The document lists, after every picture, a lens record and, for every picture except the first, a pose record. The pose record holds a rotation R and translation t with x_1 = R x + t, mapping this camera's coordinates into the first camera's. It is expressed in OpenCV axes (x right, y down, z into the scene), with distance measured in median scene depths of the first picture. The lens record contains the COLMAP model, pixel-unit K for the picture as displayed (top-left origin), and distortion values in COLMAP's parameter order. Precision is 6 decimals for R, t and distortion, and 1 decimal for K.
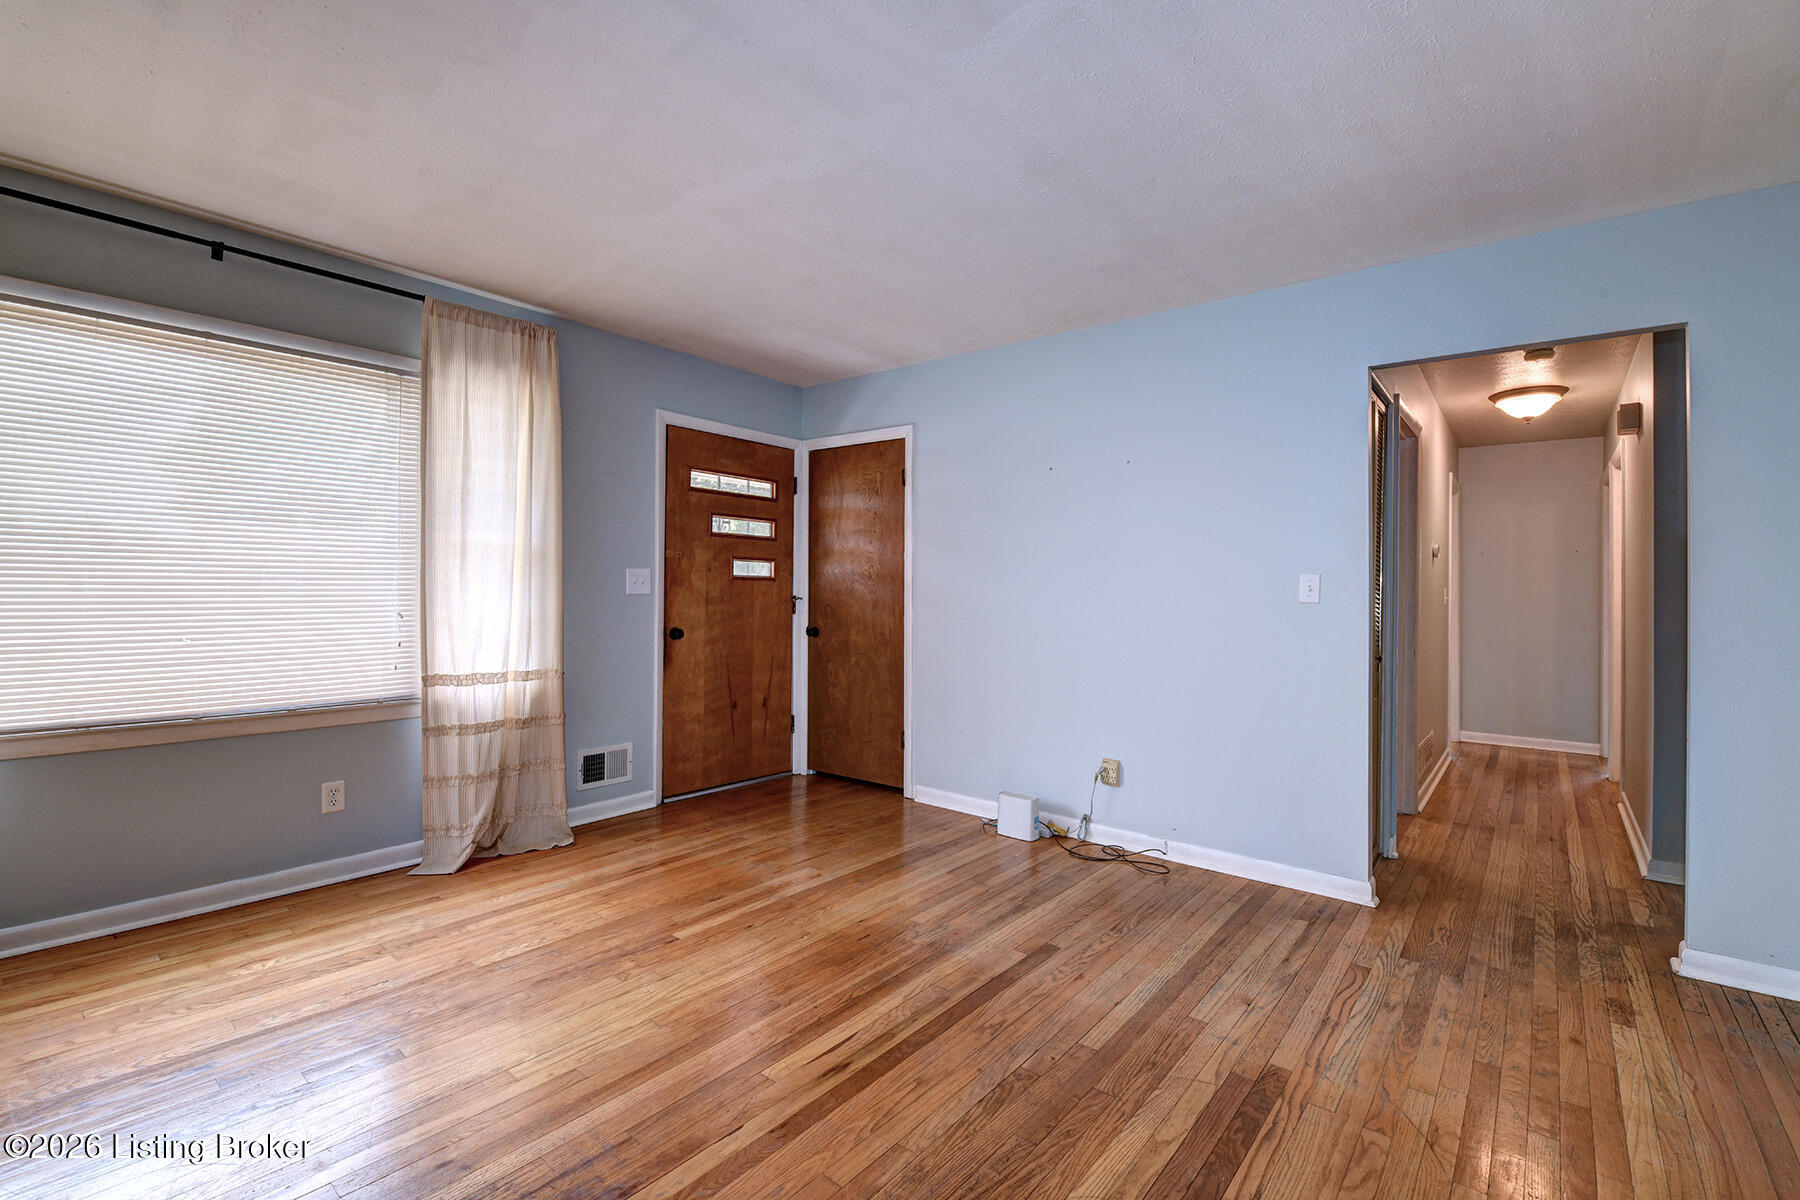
lens RADIAL K [[786.7, 0, 899.0], [0, 786.7, 590.3], [0, 0, 1]] dist [-0.012871, -0.005325]
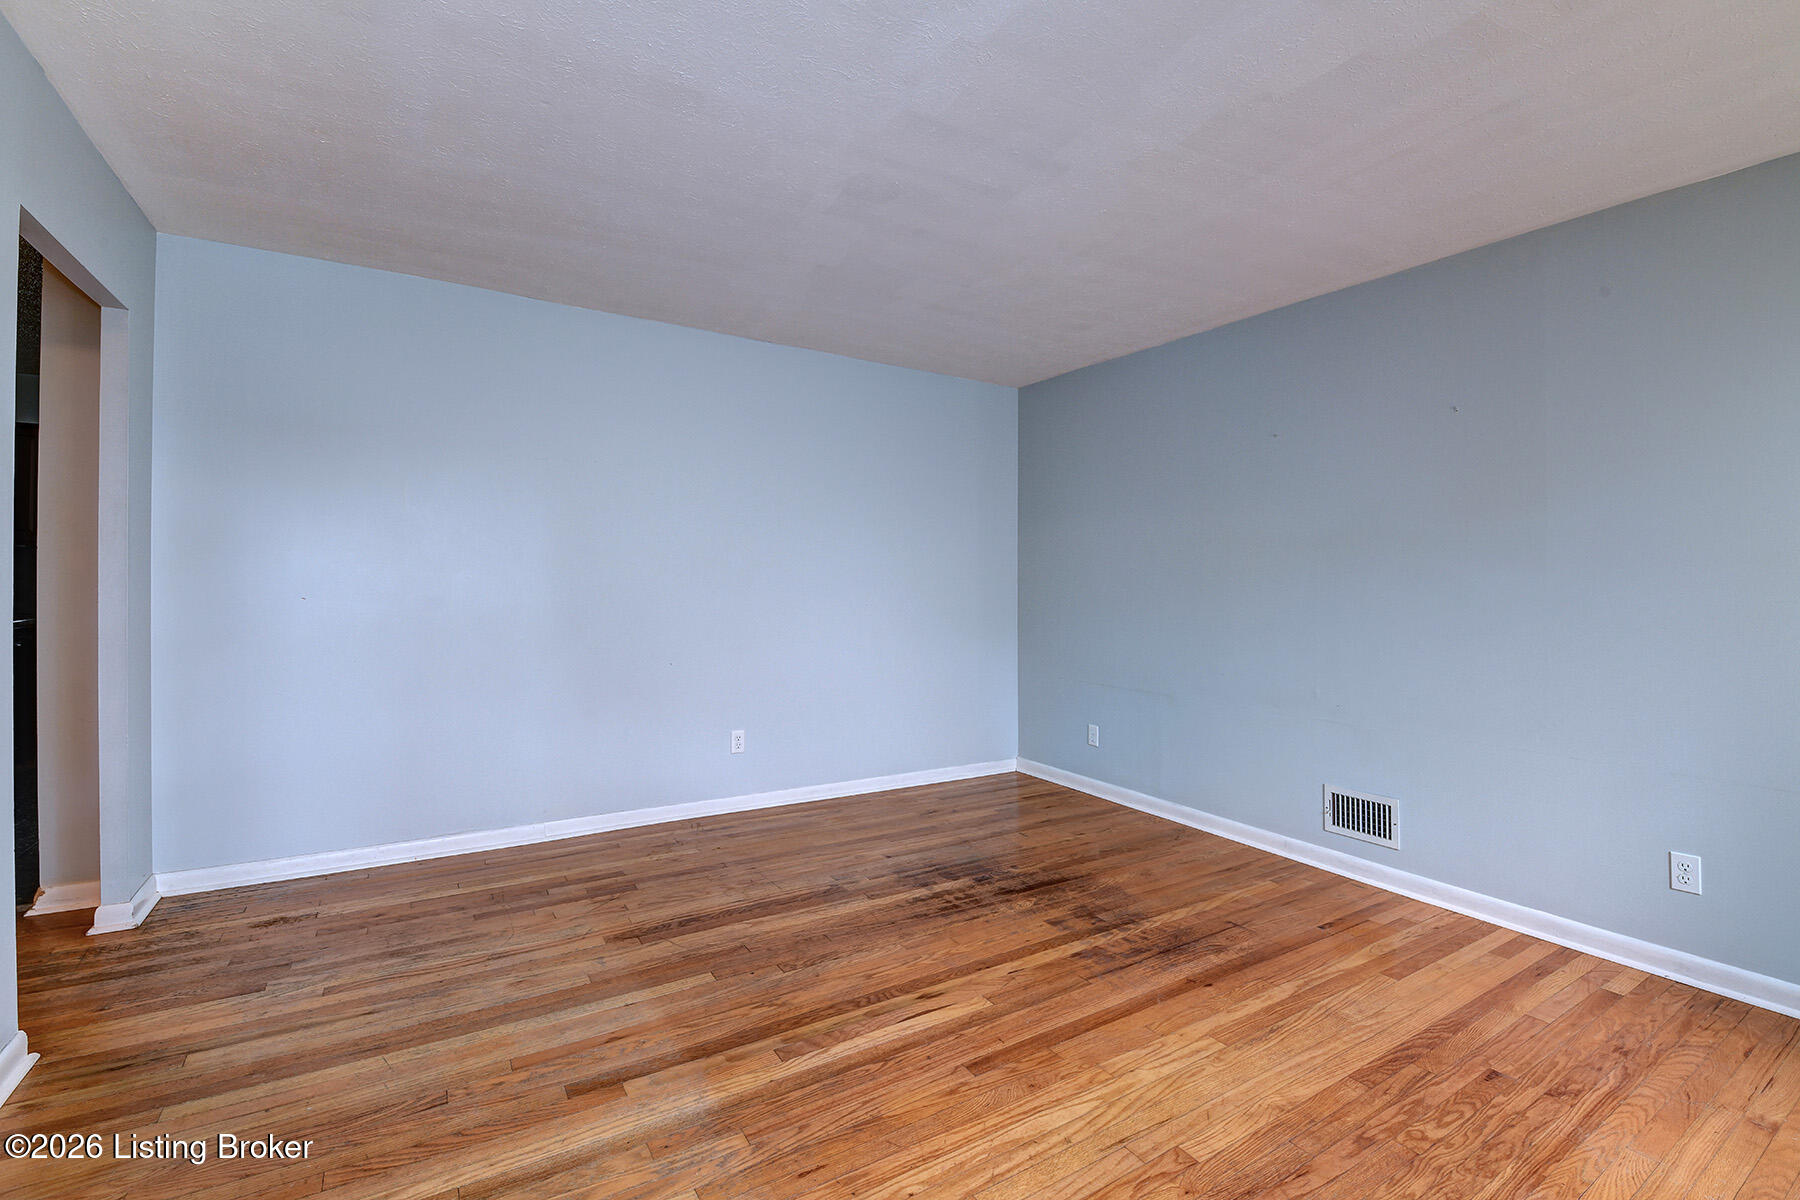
lens RADIAL K [[786.7, 0, 906.0], [0, 786.7, 596.0], [0, 0, 1]] dist [-0.012871, -0.005325]
pose [[-0.951237, -0.032724, 0.306720, -0.250364], [-0.027426, 0.999391, 0.021569, -0.007324], [-0.307239, 0.012105, -0.951555, 1.372942]]
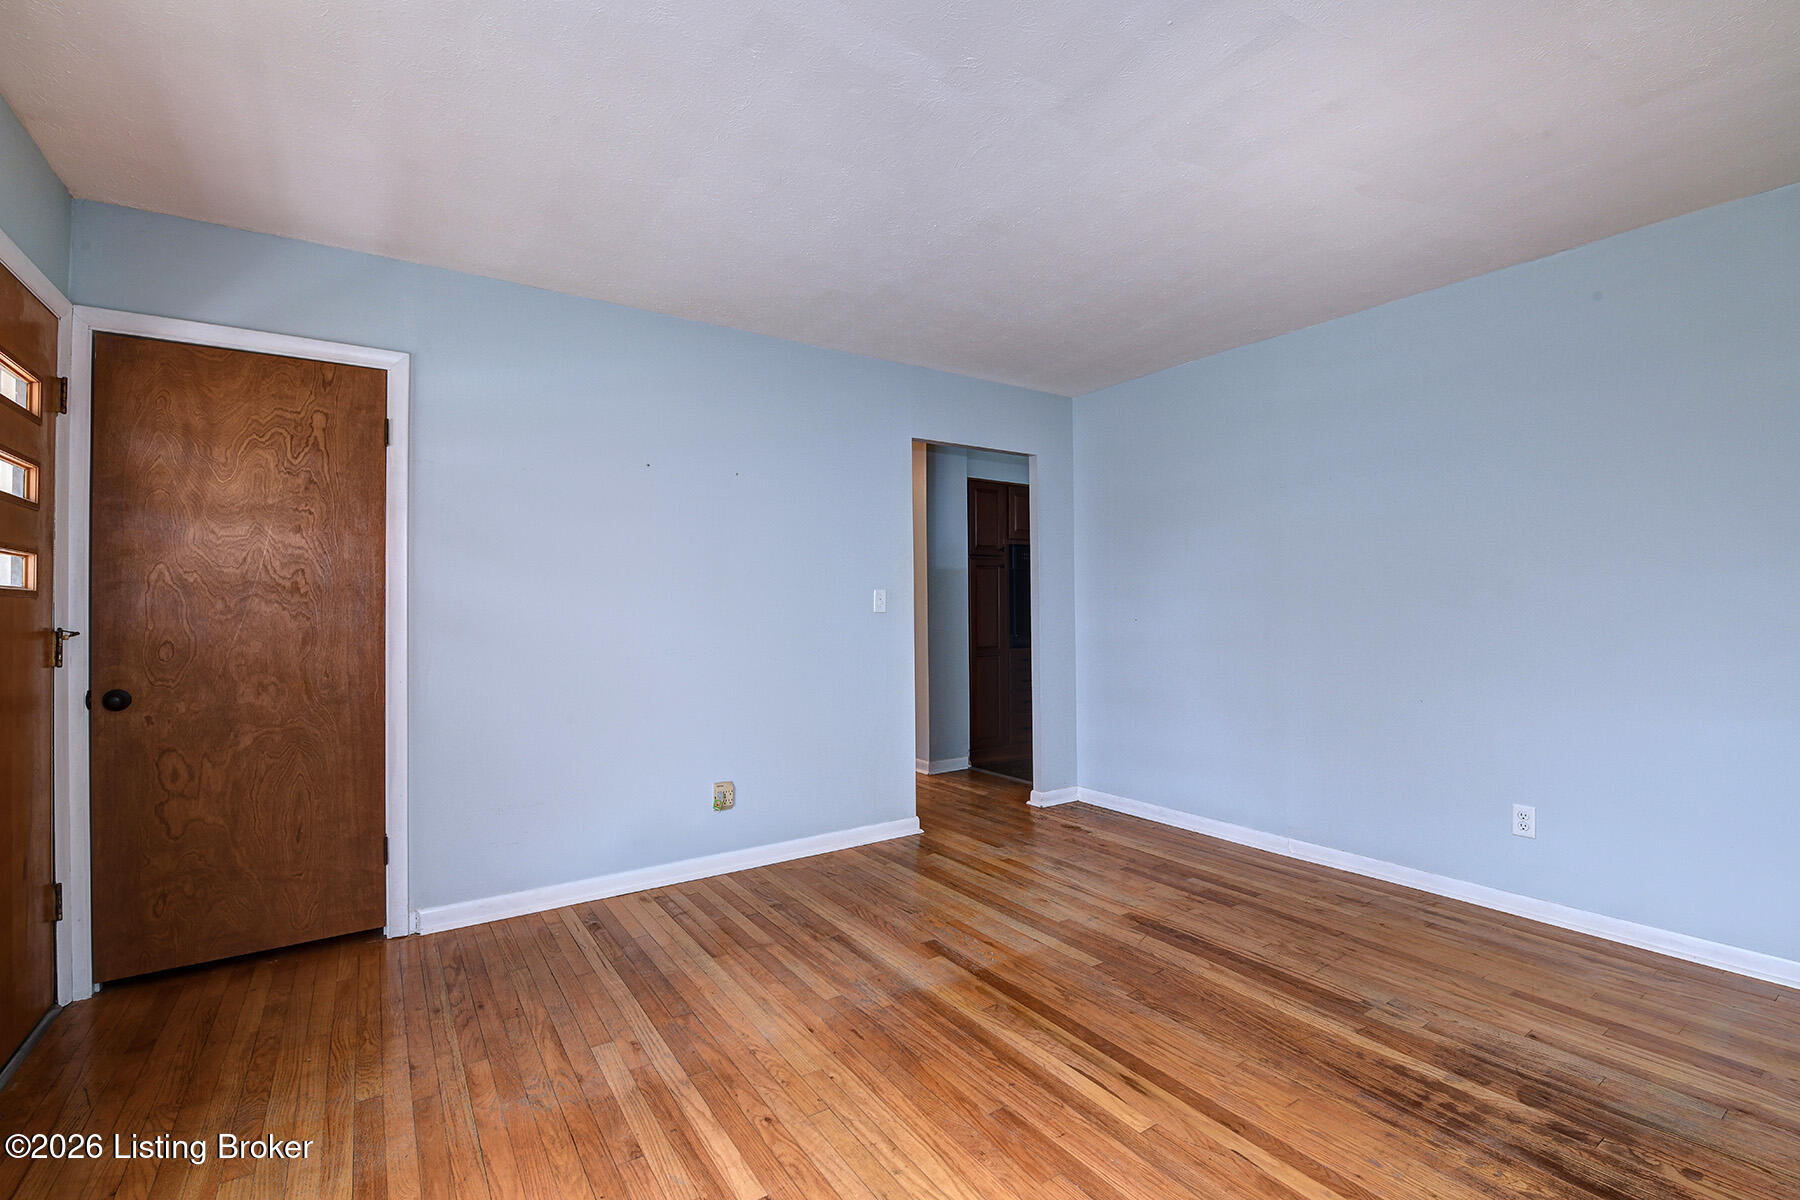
lens RADIAL K [[786.7, 0, 904.6], [0, 786.7, 597.7], [0, 0, 1]] dist [-0.012871, -0.005325]
pose [[0.277391, -0.007734, 0.960726, -0.726524], [0.011278, 0.999925, 0.004794, -0.014106], [-0.960691, 0.009505, 0.277457, 0.644996]]
